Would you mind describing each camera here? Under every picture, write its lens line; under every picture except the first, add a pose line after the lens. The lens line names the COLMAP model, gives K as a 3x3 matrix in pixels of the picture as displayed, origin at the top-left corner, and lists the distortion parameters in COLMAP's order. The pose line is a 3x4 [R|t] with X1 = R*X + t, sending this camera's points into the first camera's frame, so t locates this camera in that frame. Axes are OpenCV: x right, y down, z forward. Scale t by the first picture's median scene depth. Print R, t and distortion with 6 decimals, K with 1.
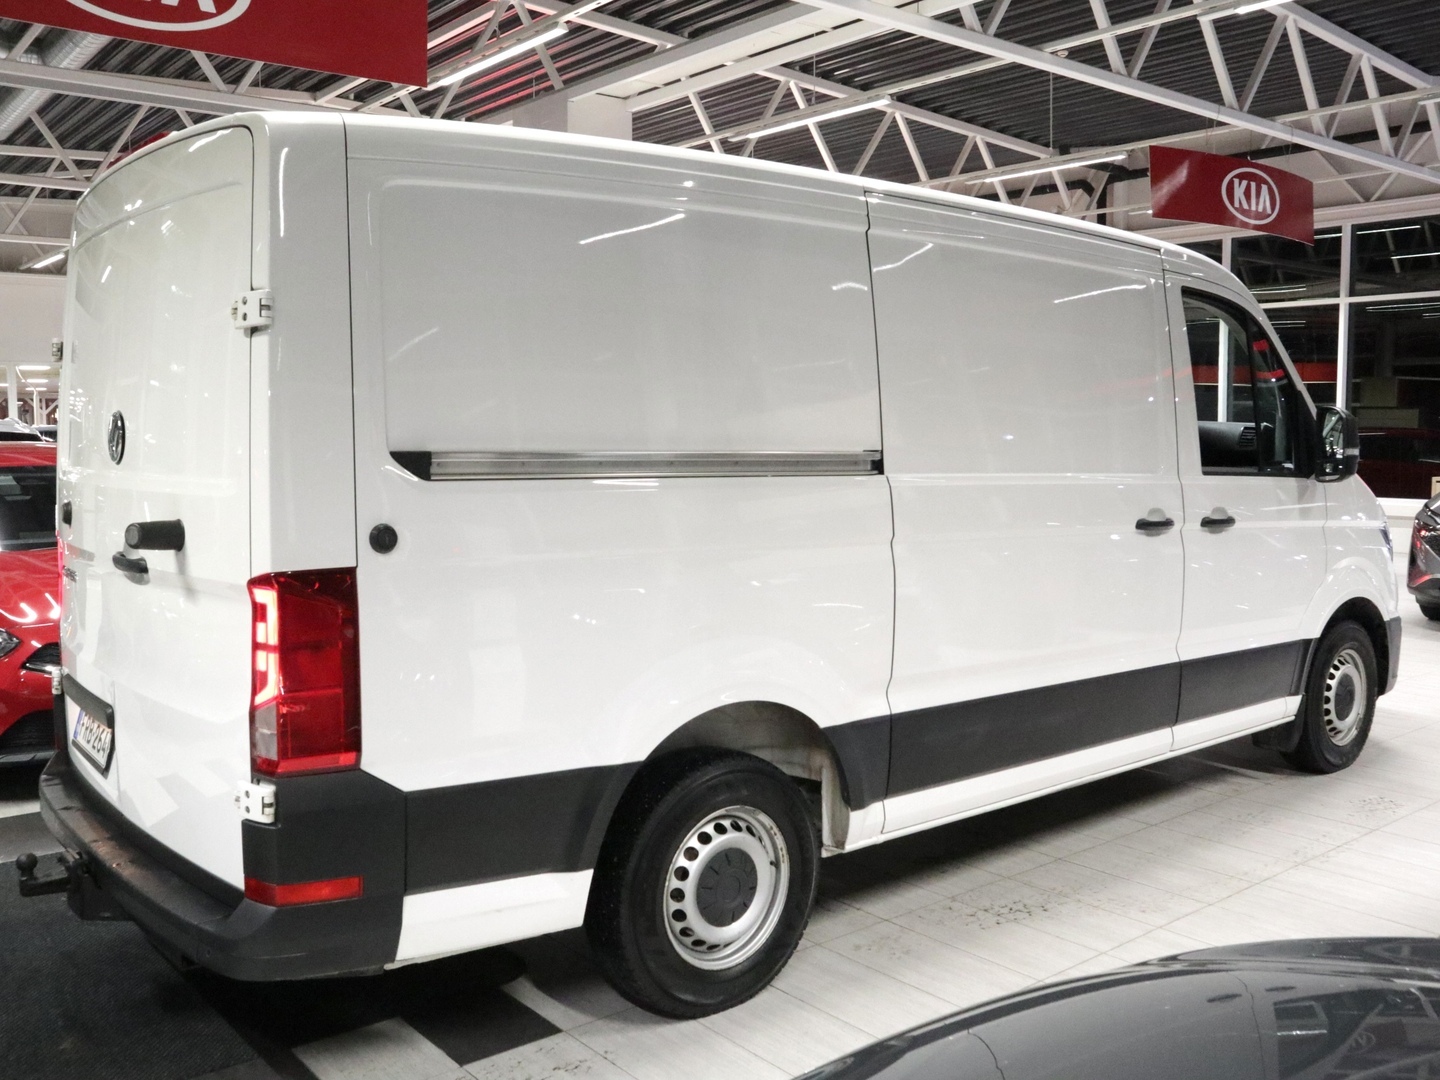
lens RADIAL K [[1280.5, 0, 720.0], [0, 1280.5, 540.0], [0, 0, 1]] dist [0.003347, -0.001620]
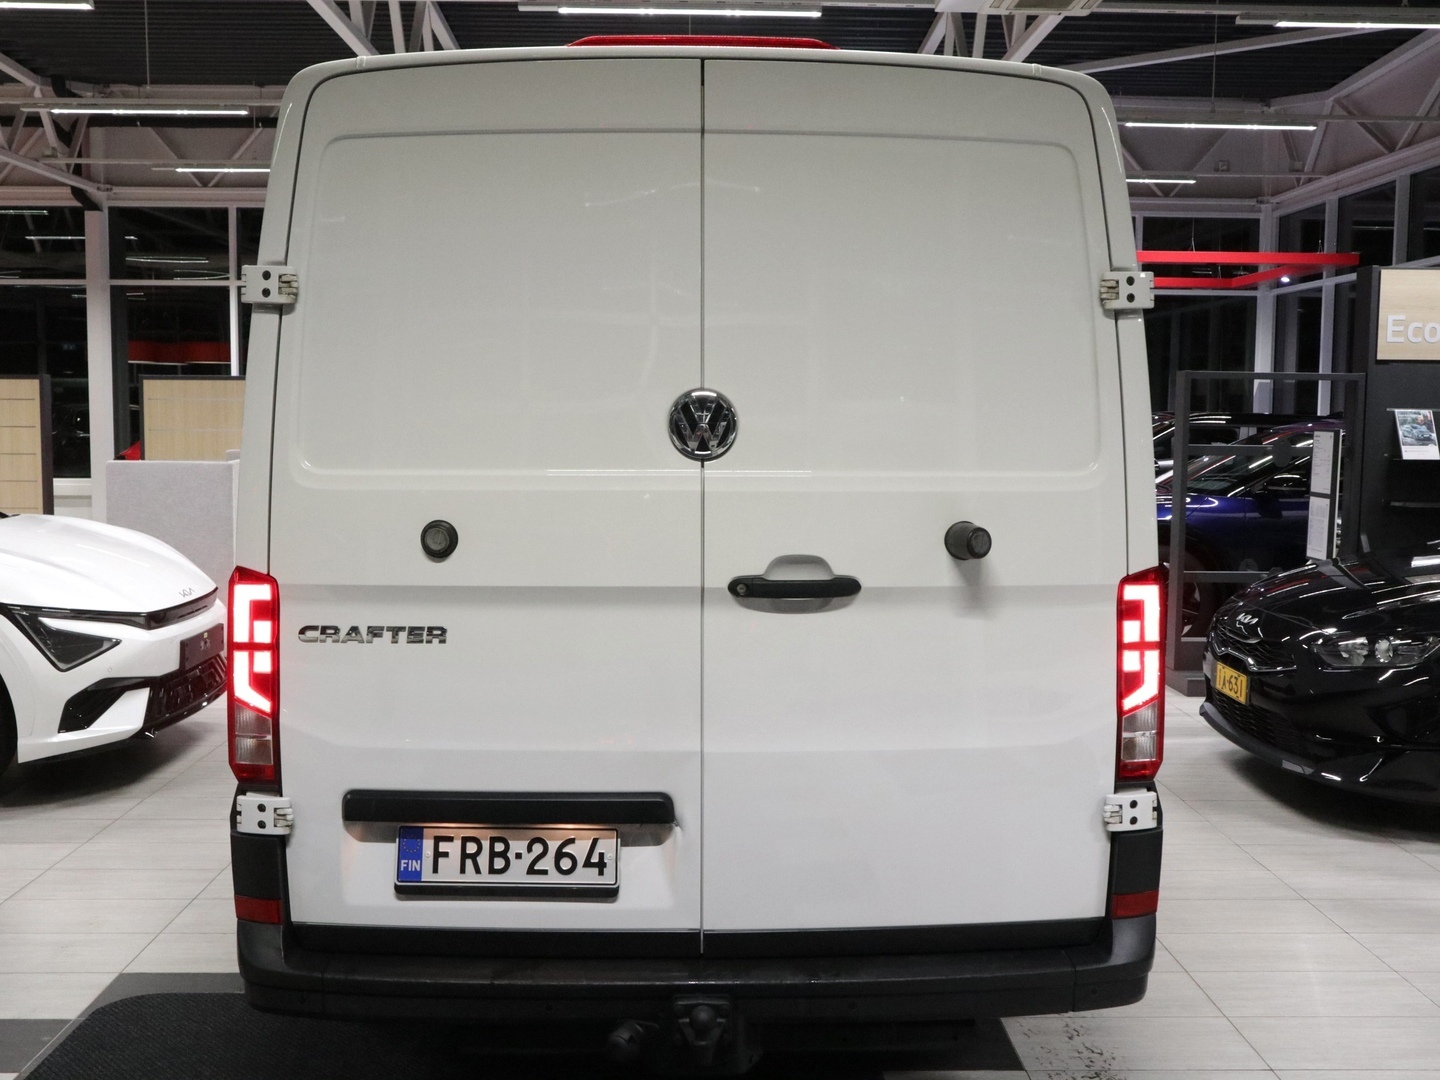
lens RADIAL K [[1433.0, 0, 720.0], [0, 1433.0, 540.0], [0, 0, 1]] dist [-0.020228, -0.023542]
pose [[0.617658, -0.069171, 0.783399, -0.278653], [0.066696, 0.997143, 0.035459, -0.010763], [-0.783613, 0.030348, 0.620507, 0.117948]]
